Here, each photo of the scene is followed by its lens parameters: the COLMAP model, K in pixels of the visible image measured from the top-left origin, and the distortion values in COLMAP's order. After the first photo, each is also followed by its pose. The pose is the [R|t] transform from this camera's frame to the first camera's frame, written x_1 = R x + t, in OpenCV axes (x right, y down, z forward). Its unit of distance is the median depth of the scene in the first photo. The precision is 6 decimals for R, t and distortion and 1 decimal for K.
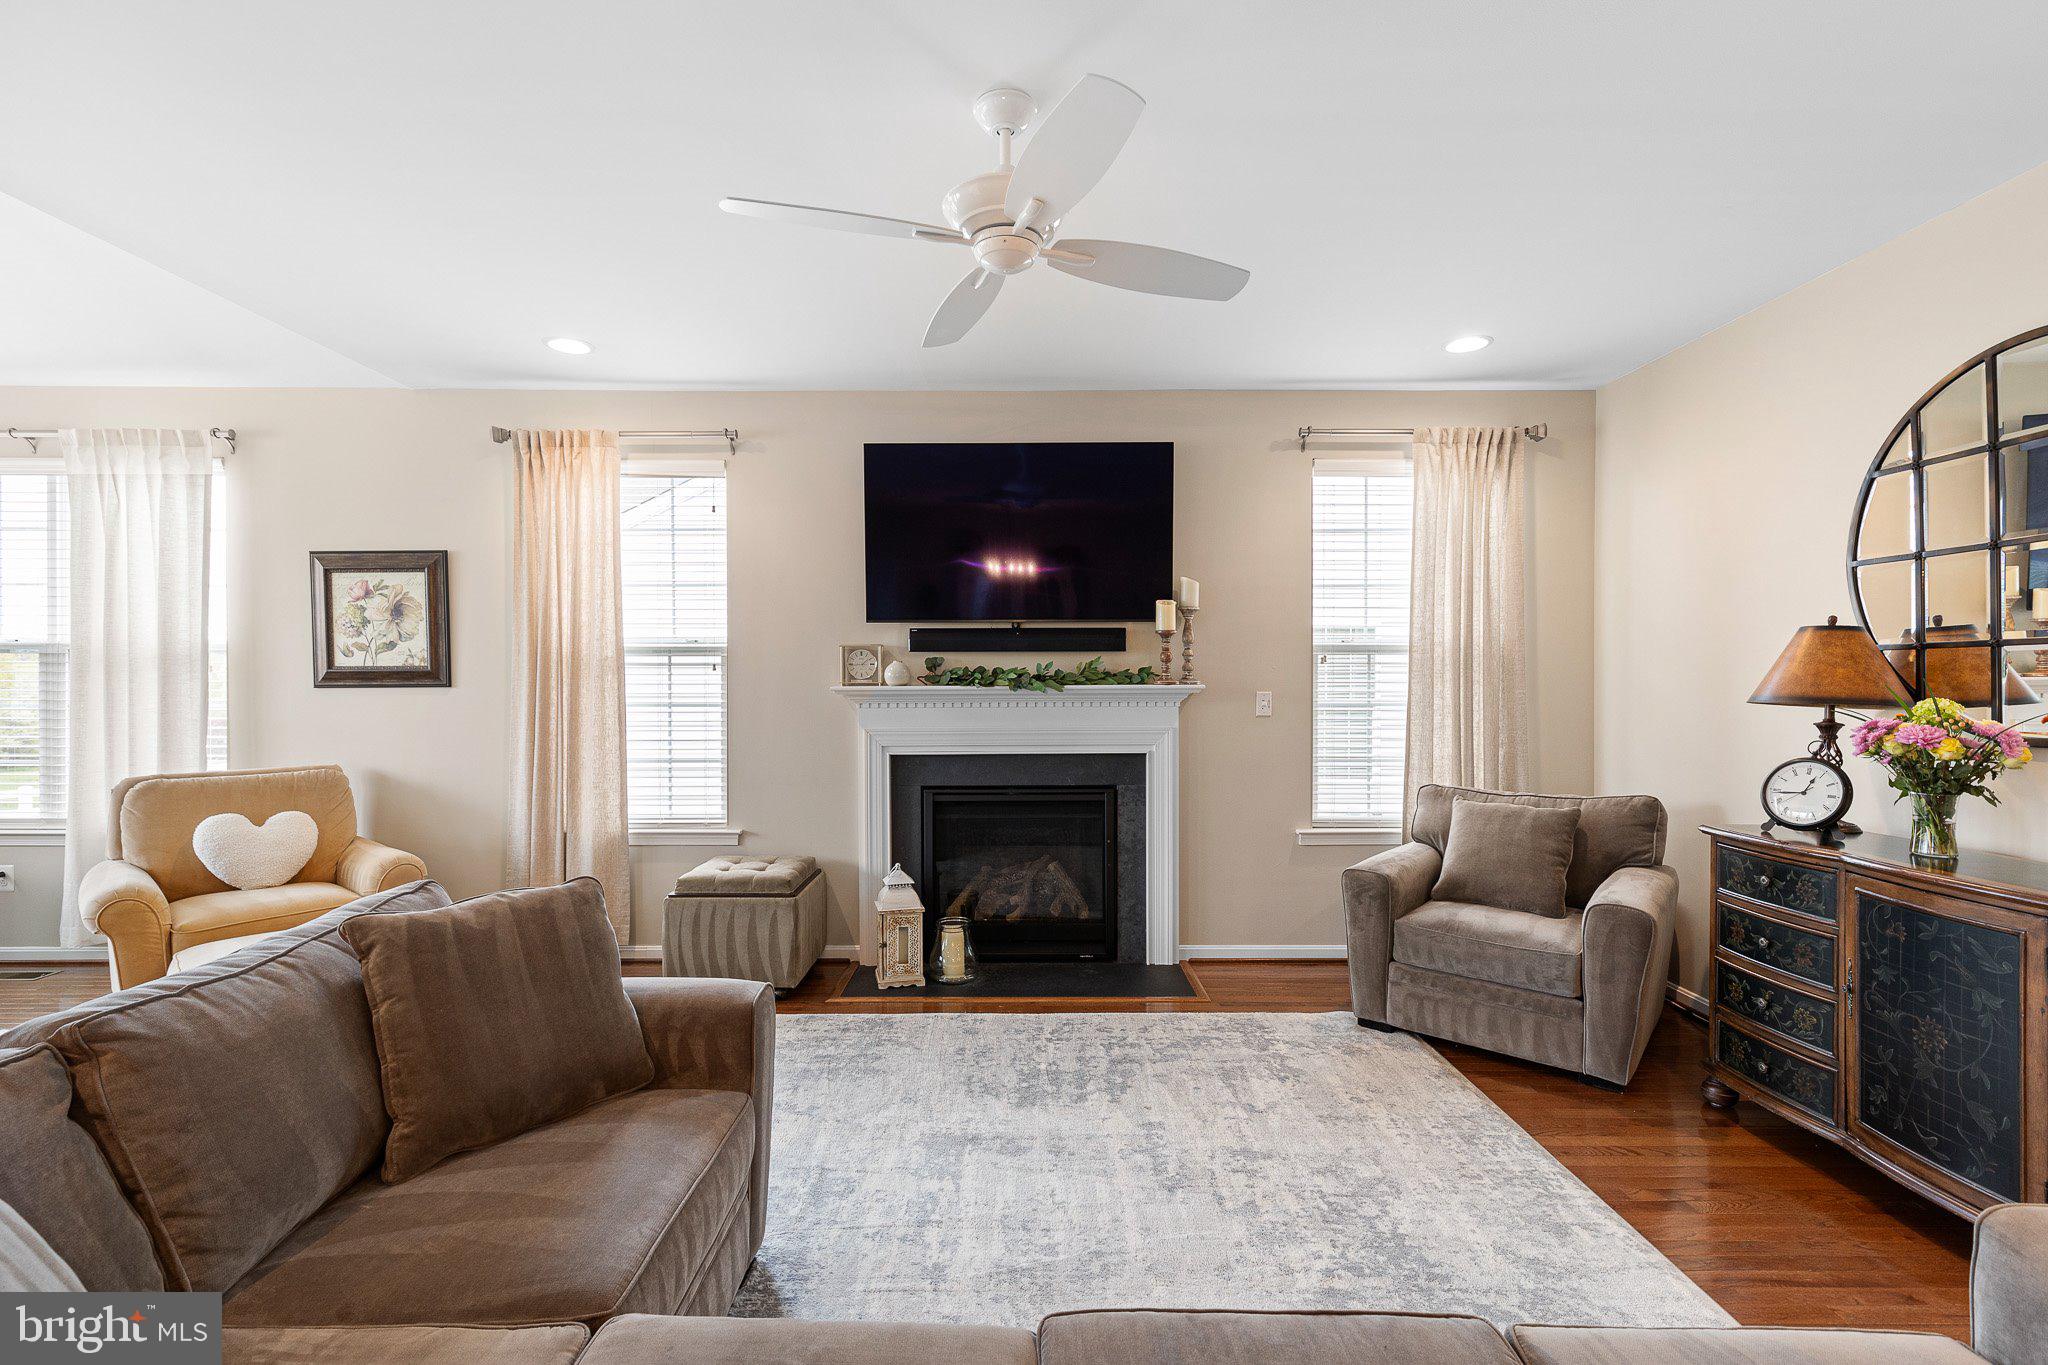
lens RADIAL K [[929.4, 0, 1024.0], [0, 929.4, 682.5], [0, 0, 1]] dist [0.005356, 0.000090]
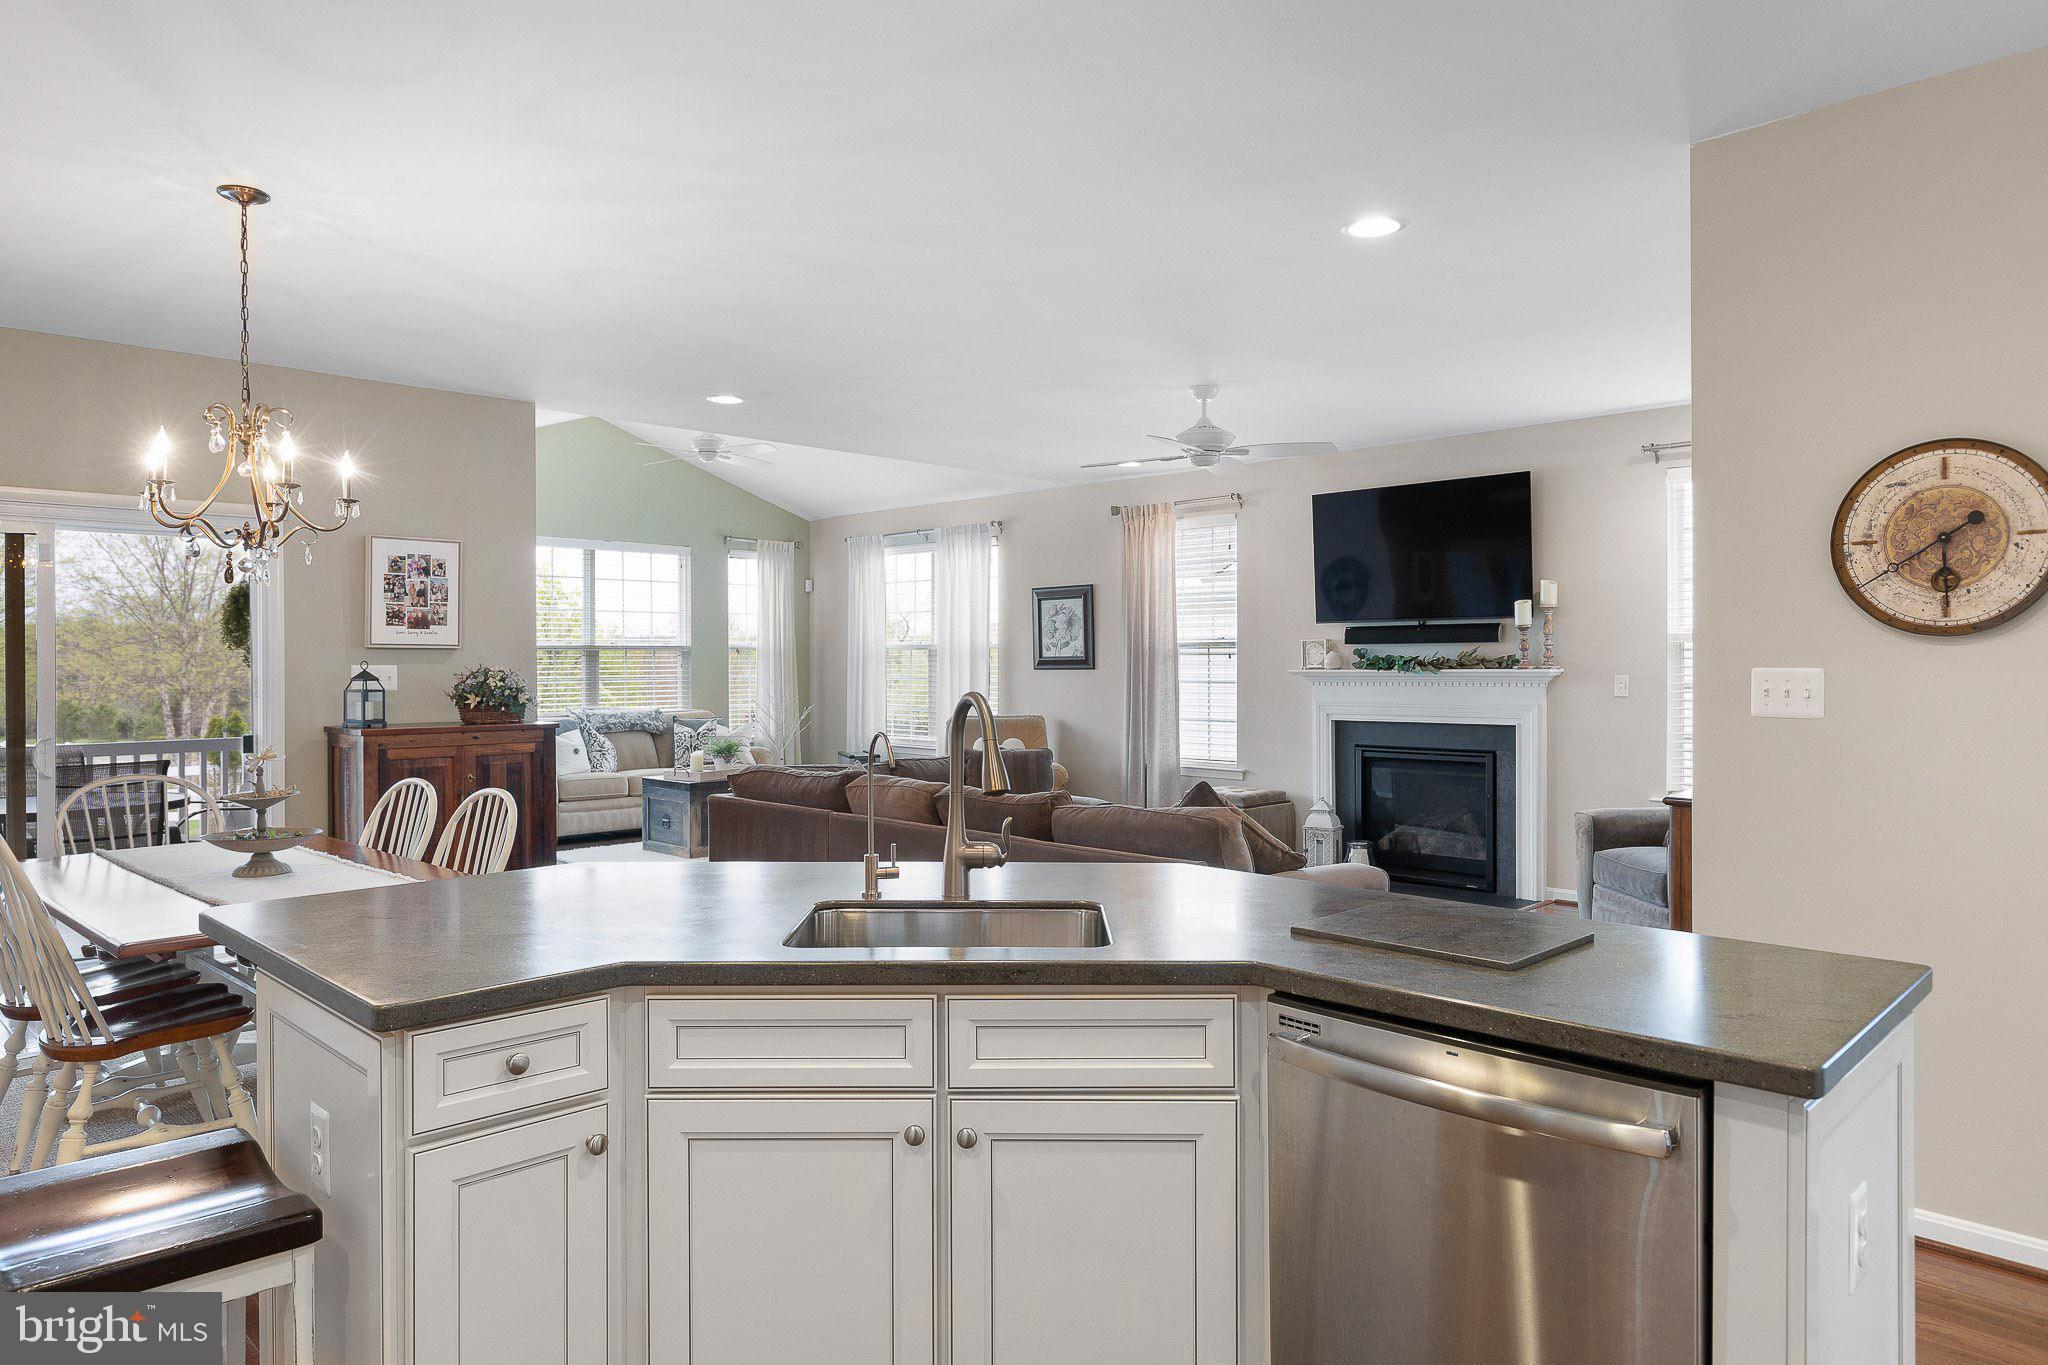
lens RADIAL K [[1282.8, 0, 1024.3], [0, 1282.8, 672.2], [0, 0, 1]] dist [0.000814, -0.000308]
pose [[0.707711, 0.004530, -0.706488, 0.869300], [-0.003381, 0.999990, 0.003025, 0.003519], [0.706494, 0.000248, 0.707719, -0.653801]]
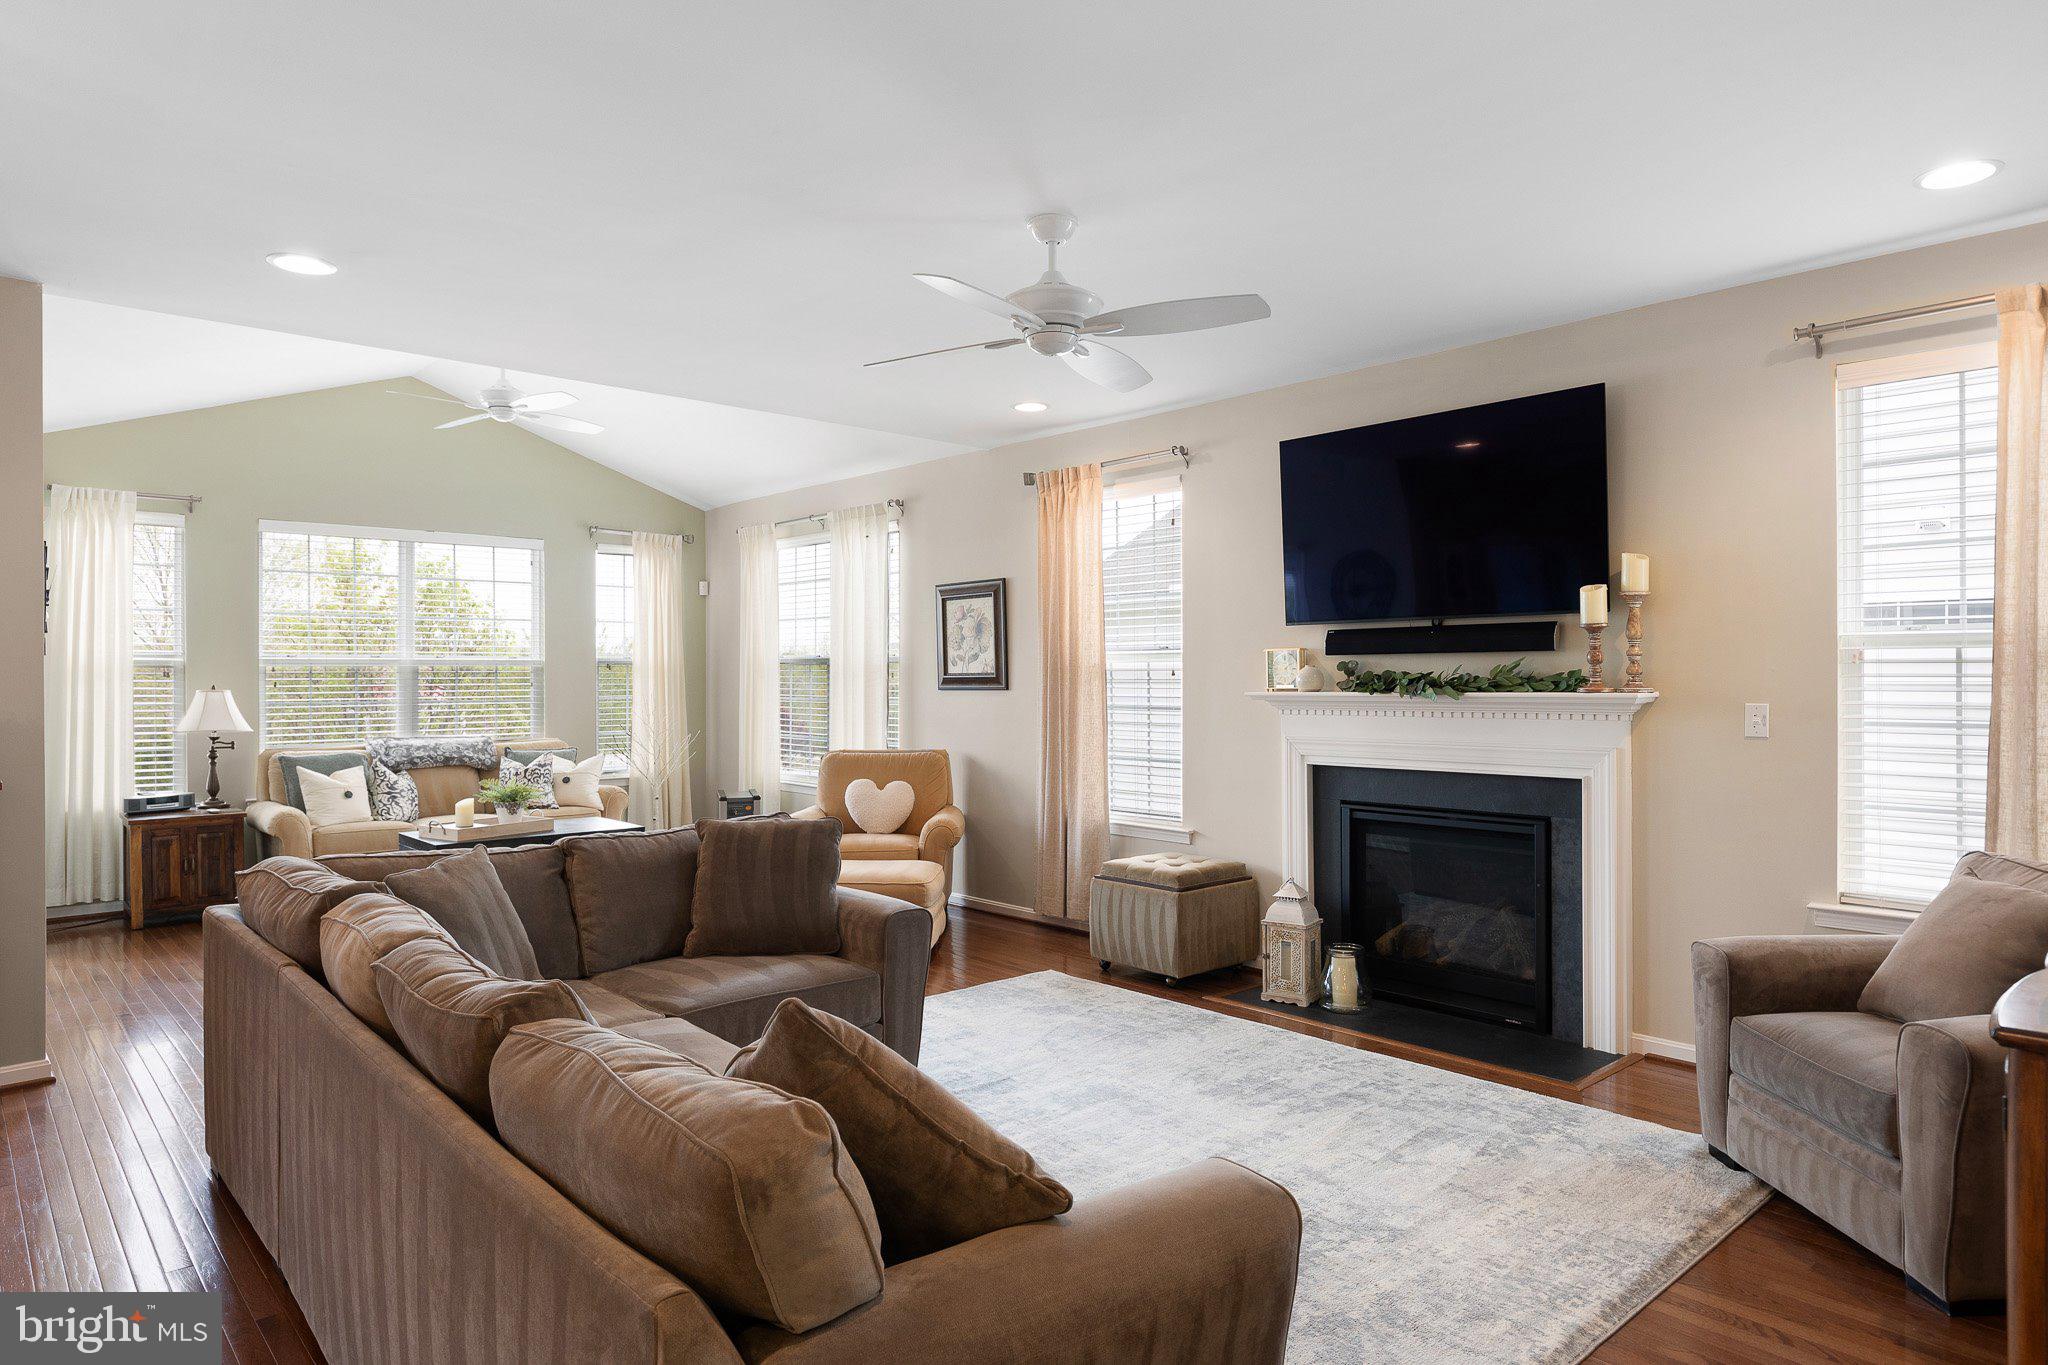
lens RADIAL K [[1212.6, 0, 1024.0], [0, 1212.6, 682.5], [0, 0, 1]] dist [0.002491, -0.000535]
pose [[0.671096, 0.001352, -0.741369, 0.580293], [-0.003040, 0.999995, -0.000928, -0.003659], [0.741364, 0.002876, 0.671097, -0.044997]]
